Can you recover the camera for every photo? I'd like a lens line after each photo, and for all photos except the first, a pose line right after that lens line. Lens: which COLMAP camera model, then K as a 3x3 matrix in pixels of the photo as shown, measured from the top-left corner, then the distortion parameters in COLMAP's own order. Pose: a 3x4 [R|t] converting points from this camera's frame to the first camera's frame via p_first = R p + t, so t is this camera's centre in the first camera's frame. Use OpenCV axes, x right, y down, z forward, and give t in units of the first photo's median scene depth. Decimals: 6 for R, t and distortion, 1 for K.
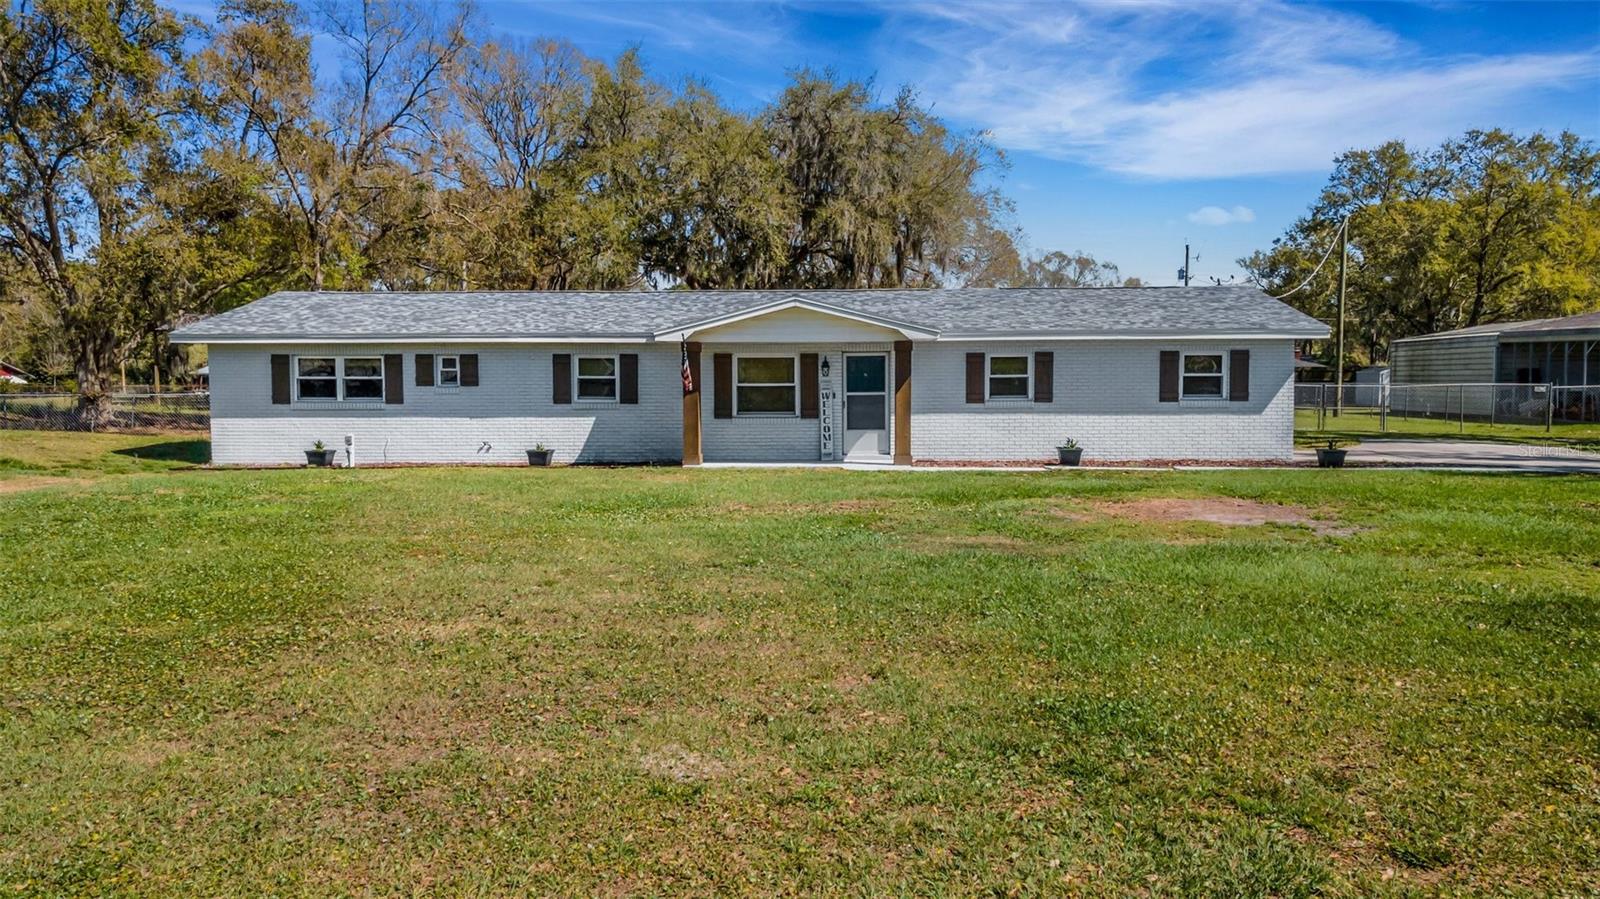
lens RADIAL K [[1171.7, 0, 805.4], [0, 1171.7, 449.5], [0, 0, 1]] dist [0.001817, -0.001357]
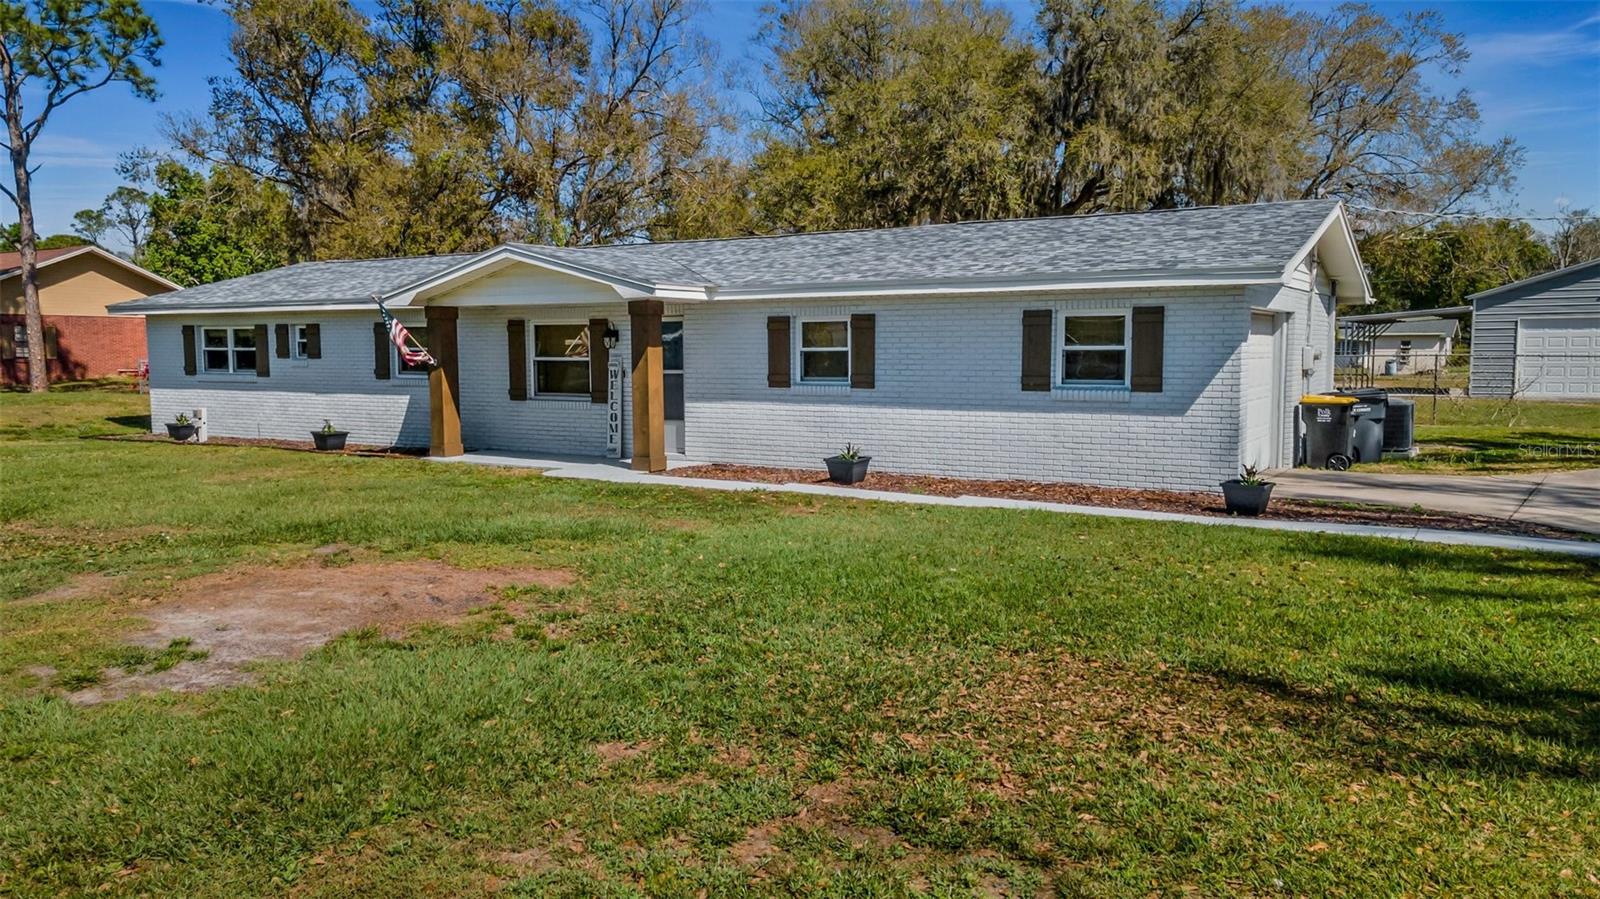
lens RADIAL K [[1171.7, 0, 805.4], [0, 1171.7, 449.5], [0, 0, 1]] dist [0.001817, -0.001357]
pose [[0.875585, 0.043596, -0.481093, 0.500871], [-0.029070, 0.998870, 0.037609, -0.029153], [0.482188, -0.018945, 0.875863, 0.386117]]
